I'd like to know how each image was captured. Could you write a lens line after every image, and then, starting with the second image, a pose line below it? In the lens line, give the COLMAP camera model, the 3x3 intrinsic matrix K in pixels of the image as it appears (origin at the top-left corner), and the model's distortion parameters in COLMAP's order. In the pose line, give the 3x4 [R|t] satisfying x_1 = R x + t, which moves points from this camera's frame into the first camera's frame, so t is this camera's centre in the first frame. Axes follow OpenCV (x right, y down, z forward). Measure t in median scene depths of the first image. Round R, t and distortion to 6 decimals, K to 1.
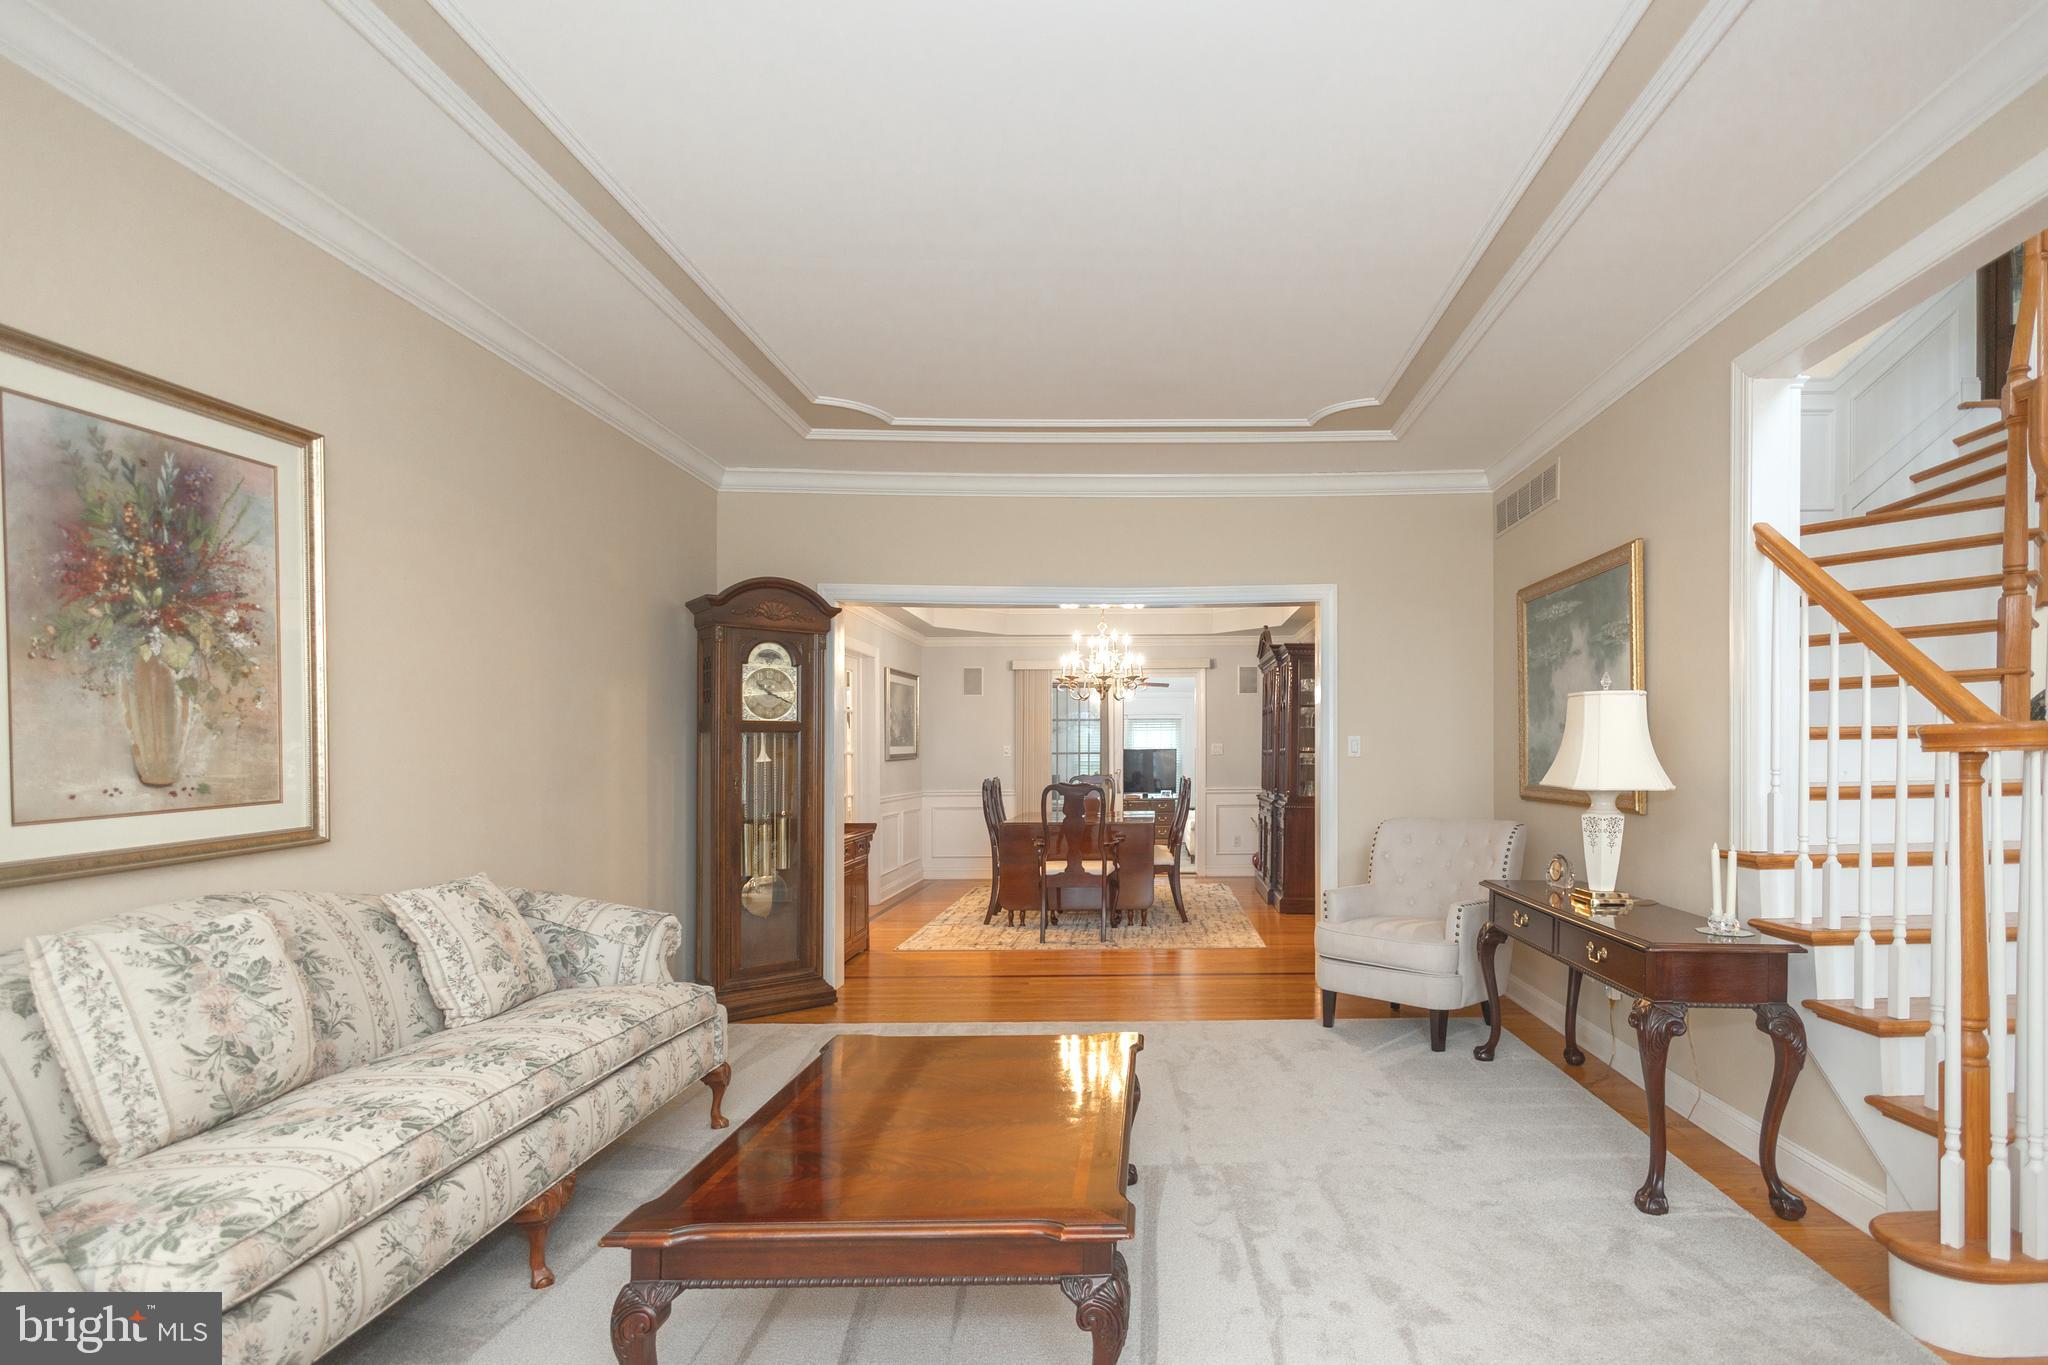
lens RADIAL K [[1006.1, 0, 1132.2], [0, 1006.1, 749.6], [0, 0, 1]] dist [0.010116, -0.000889]
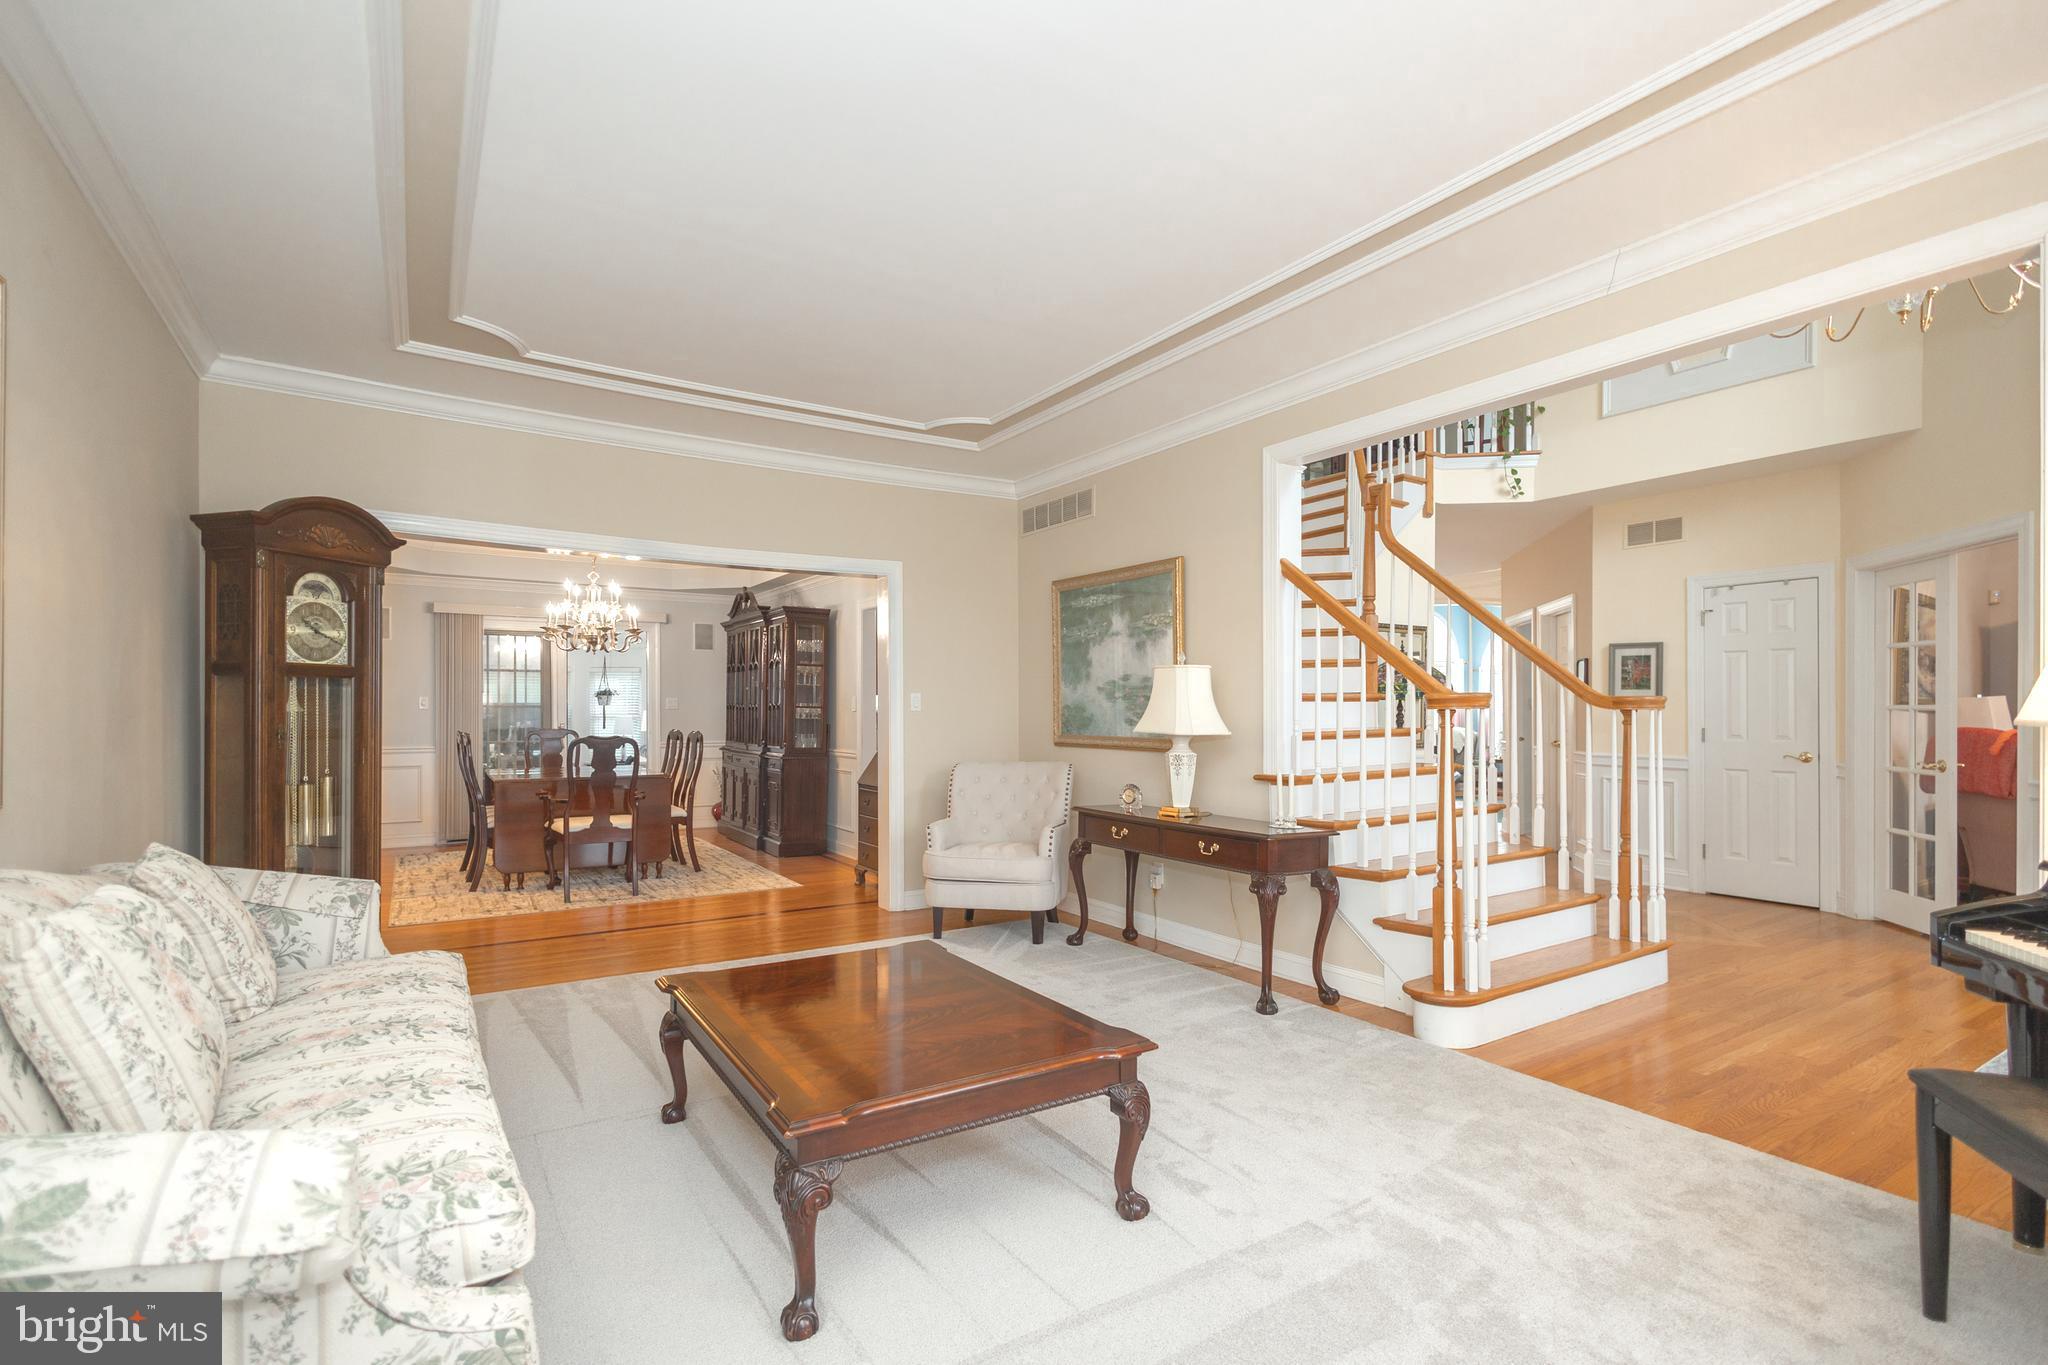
lens RADIAL K [[958.5, 0, 1022.3], [0, 958.5, 700.6], [0, 0, 1]] dist [0.013071, -0.004017]
pose [[0.853125, 0.013845, 0.521523, -0.423634], [-0.010430, 0.999901, -0.009483, 0.006842], [-0.521602, 0.002651, 0.853185, -0.022466]]
